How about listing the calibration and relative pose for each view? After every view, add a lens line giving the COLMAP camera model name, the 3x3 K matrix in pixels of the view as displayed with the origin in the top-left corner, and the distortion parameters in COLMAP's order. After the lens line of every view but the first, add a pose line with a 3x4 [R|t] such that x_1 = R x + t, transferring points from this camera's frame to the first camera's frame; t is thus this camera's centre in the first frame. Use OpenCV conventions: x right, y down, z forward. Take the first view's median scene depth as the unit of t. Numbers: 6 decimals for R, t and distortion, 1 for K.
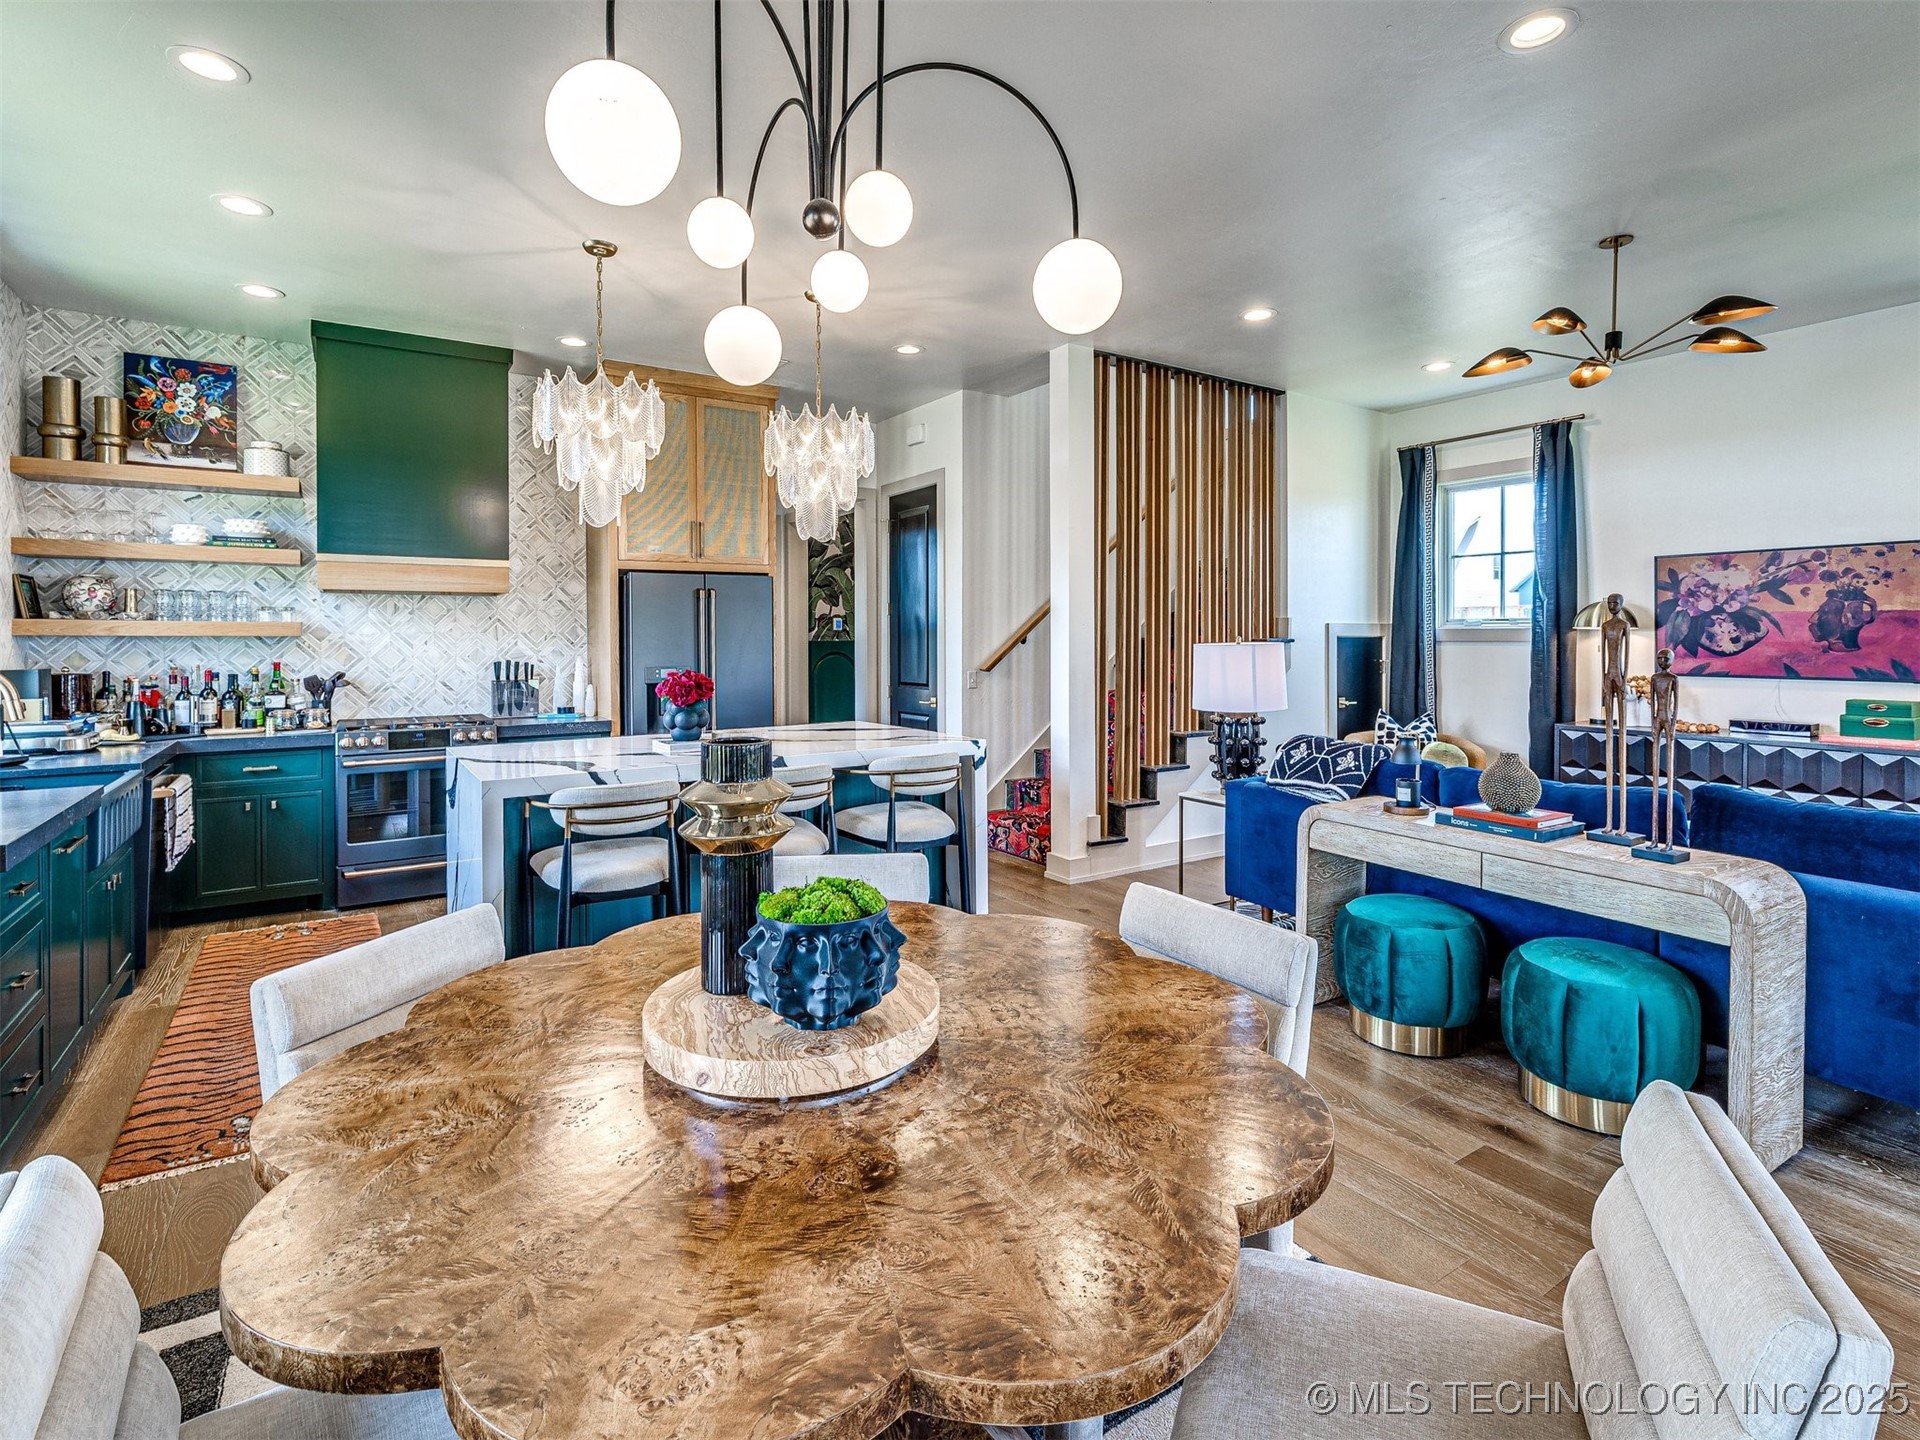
lens RADIAL K [[939.4, 0, 961.3], [0, 939.4, 649.5], [0, 0, 1]] dist [0.000179, 0.000471]
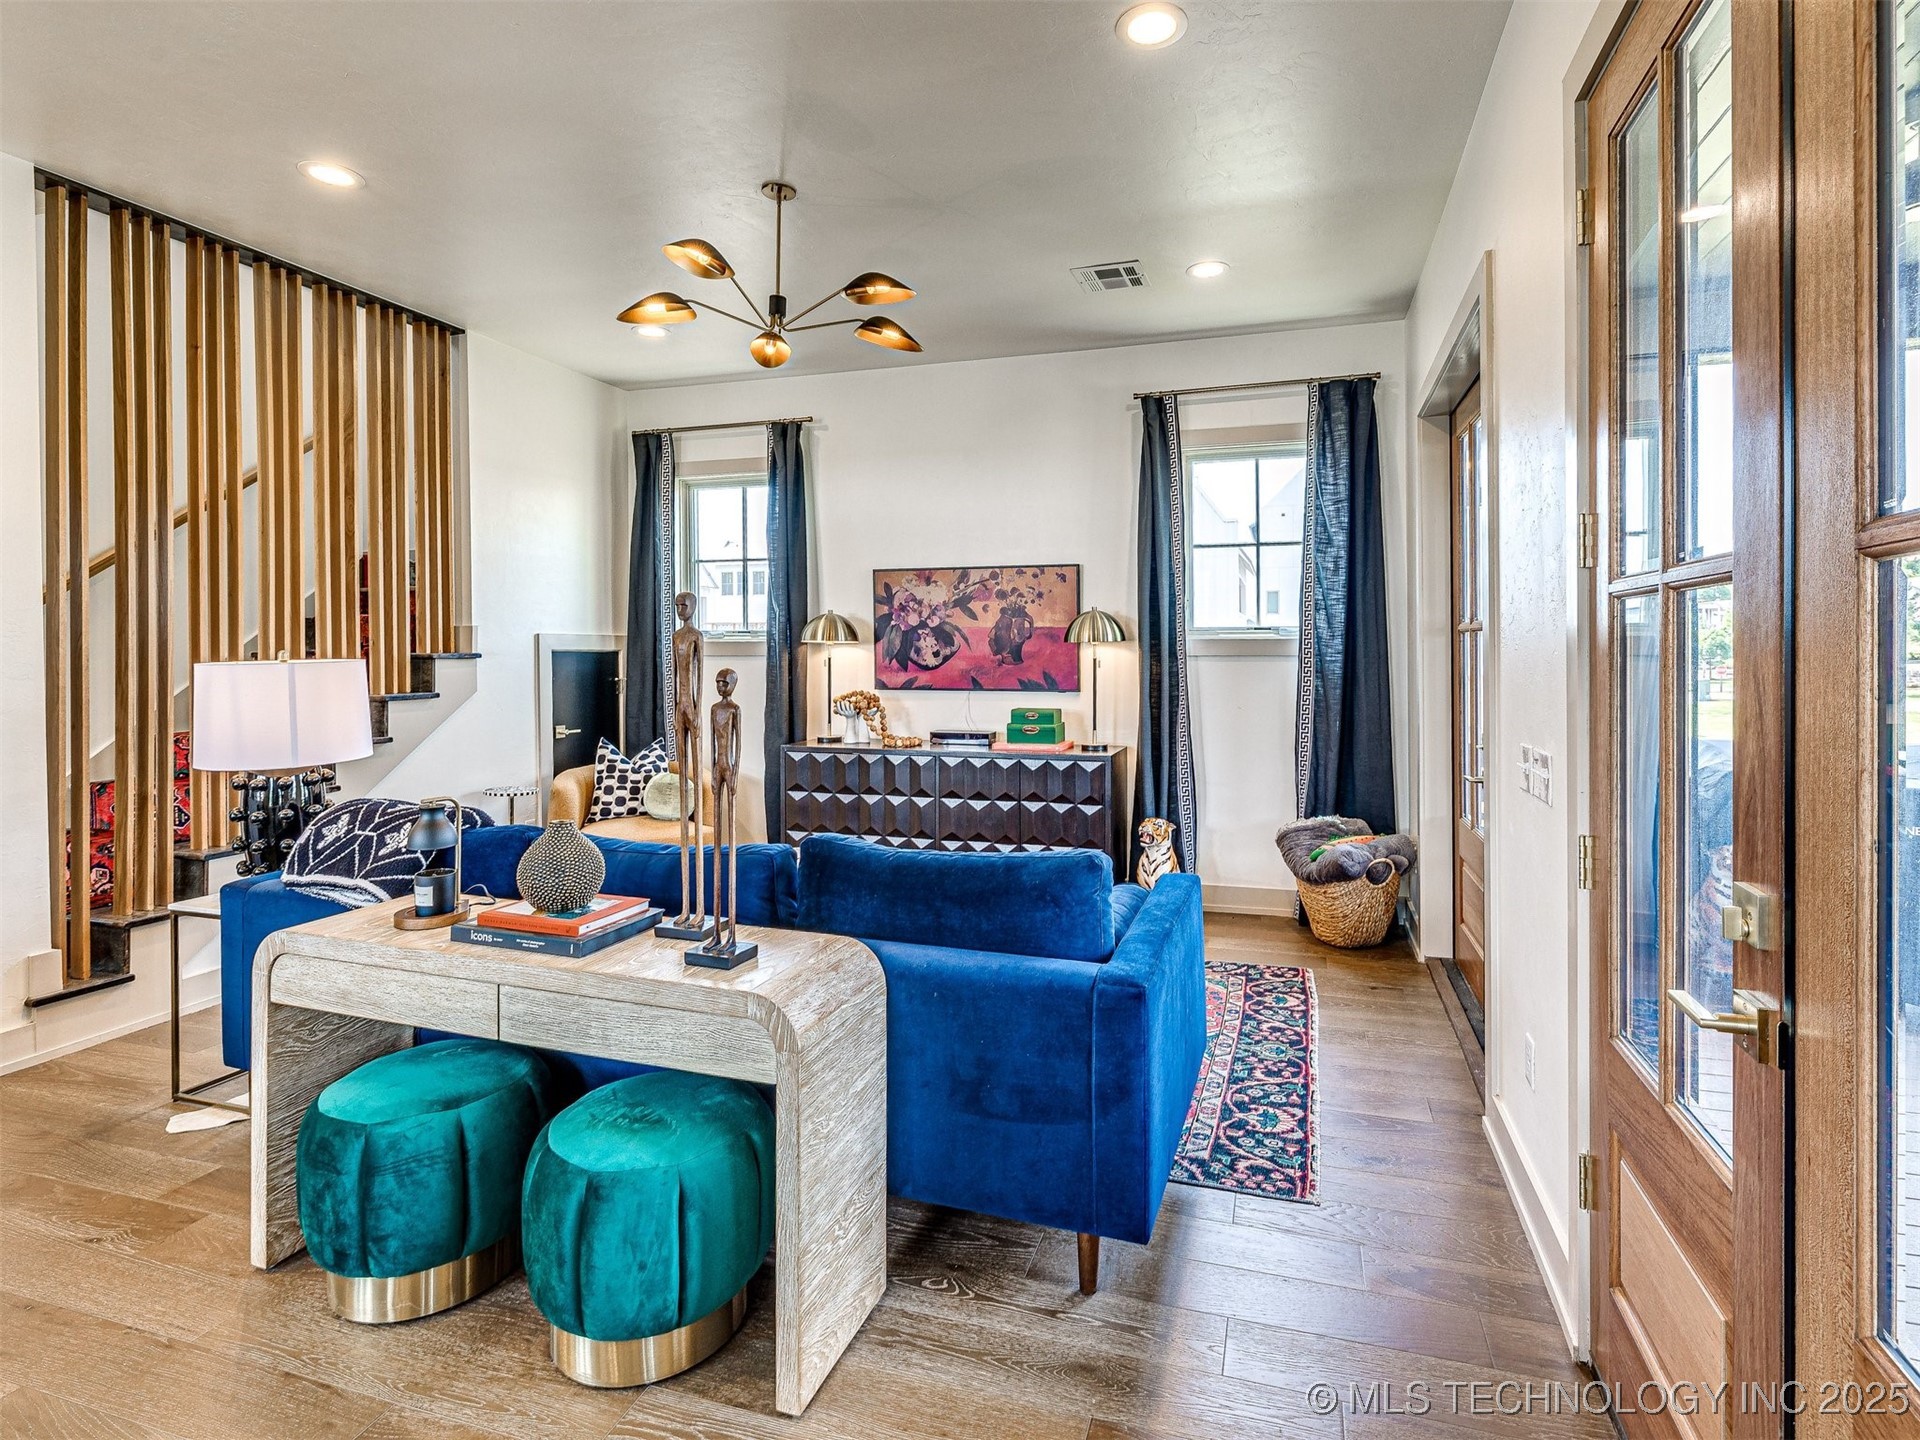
lens RADIAL K [[987.7, 0, 976.4], [0, 987.7, 657.4], [0, 0, 1]] dist [0.001289, 0.000255]
pose [[0.783989, -0.004548, 0.620758, 0.199265], [0.008515, 0.999958, -0.003427, -0.002360], [-0.620716, 0.007972, 0.783995, 0.131925]]
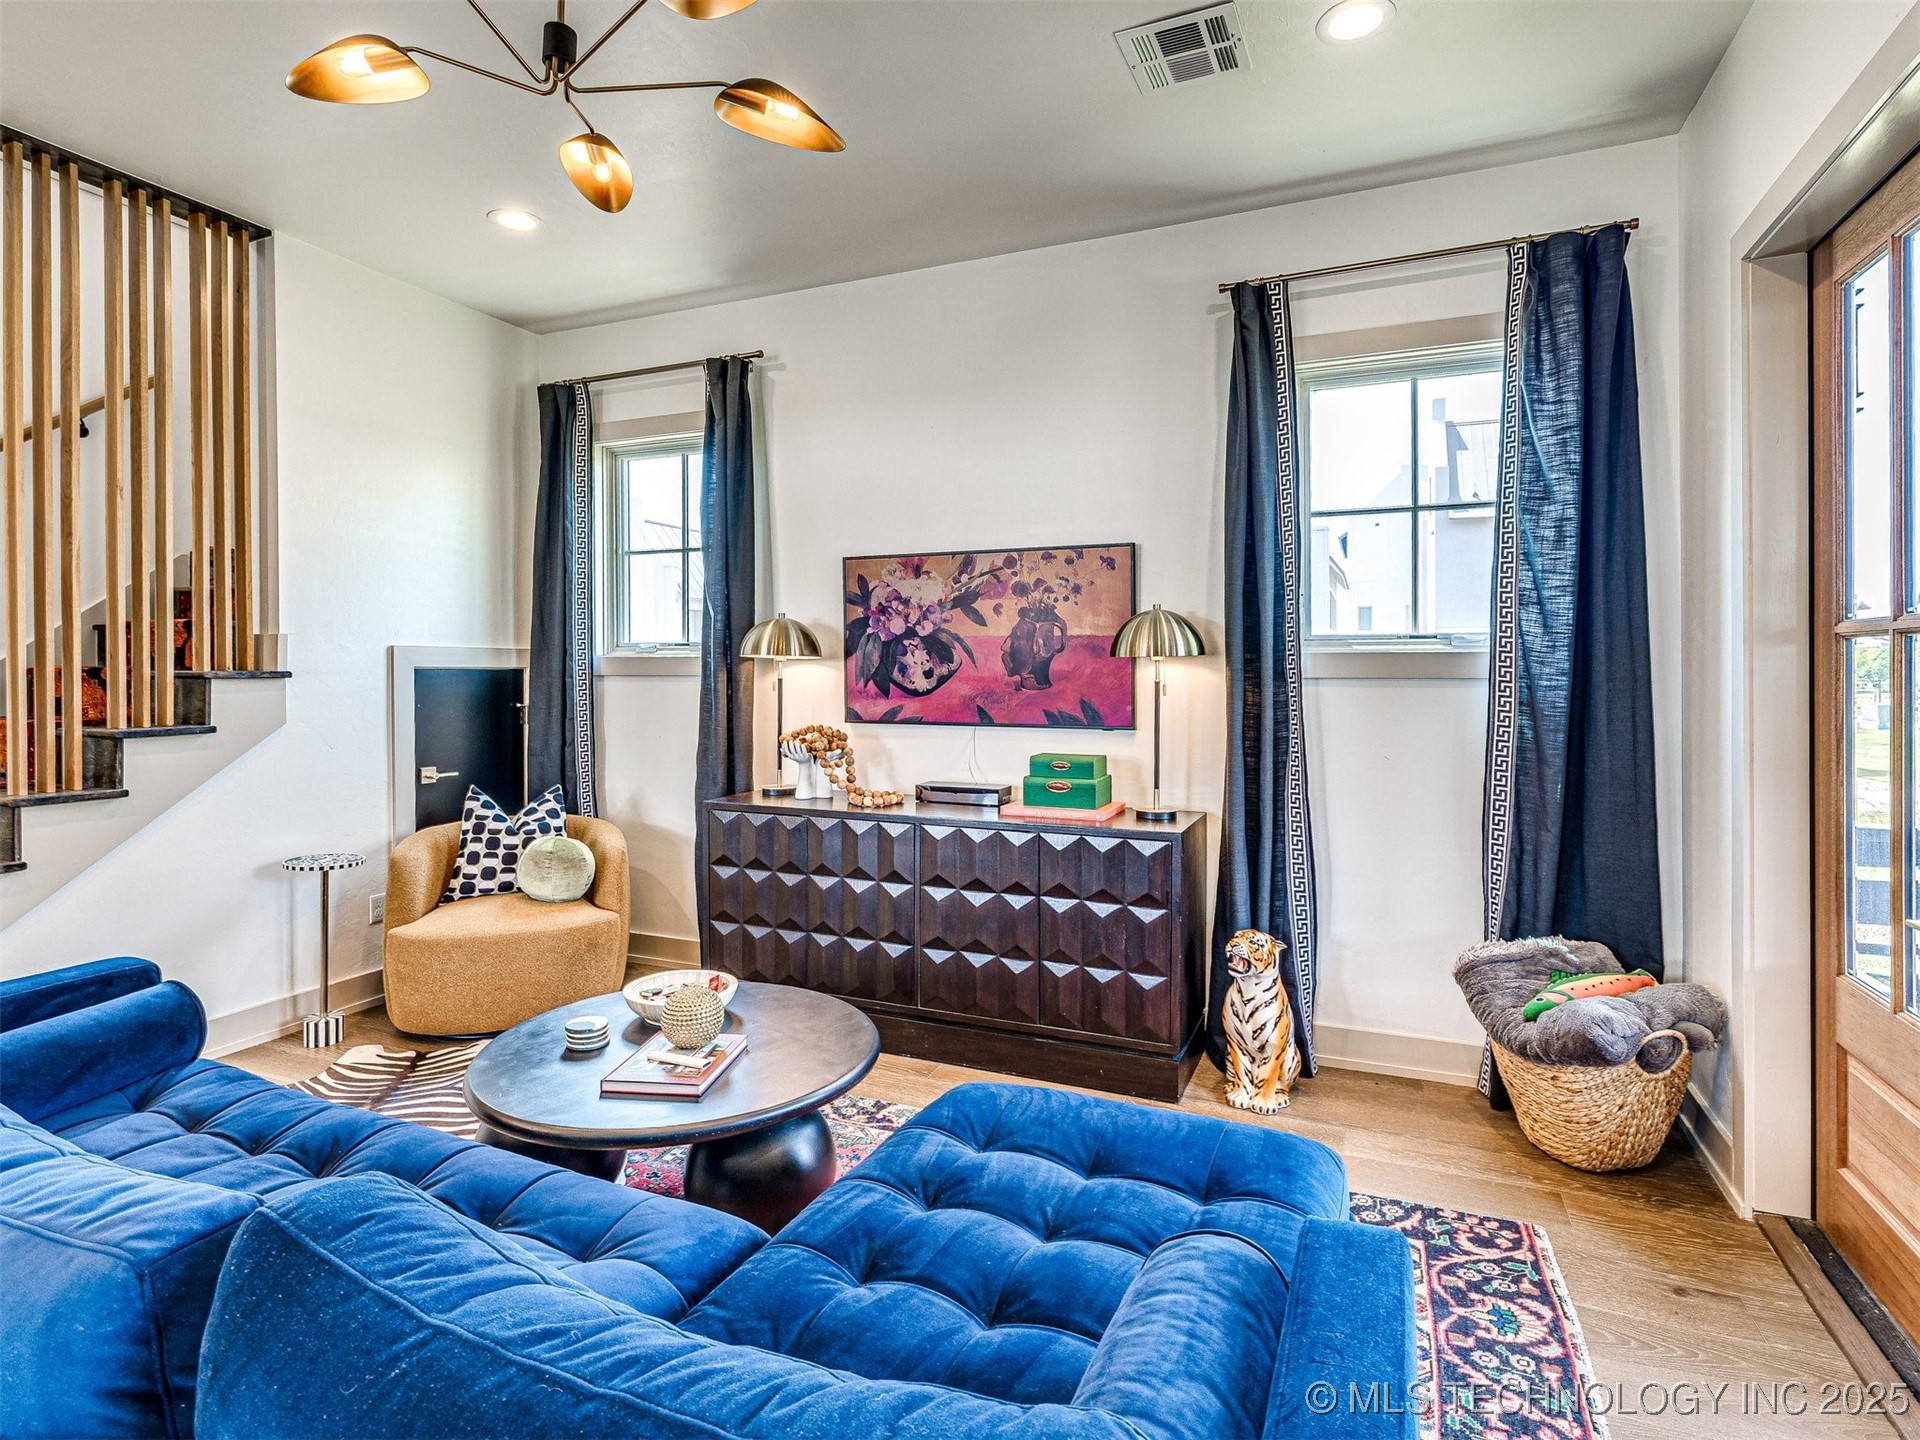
lens RADIAL K [[1021.4, 0, 869.4], [0, 1021.4, 678.5], [0, 0, 1]] dist [-0.002202, -0.000075]
pose [[0.874735, -0.002329, 0.484596, 0.425799], [0.004461, 0.999985, -0.003248, -0.004397], [-0.484581, 0.005003, 0.874732, 0.347857]]
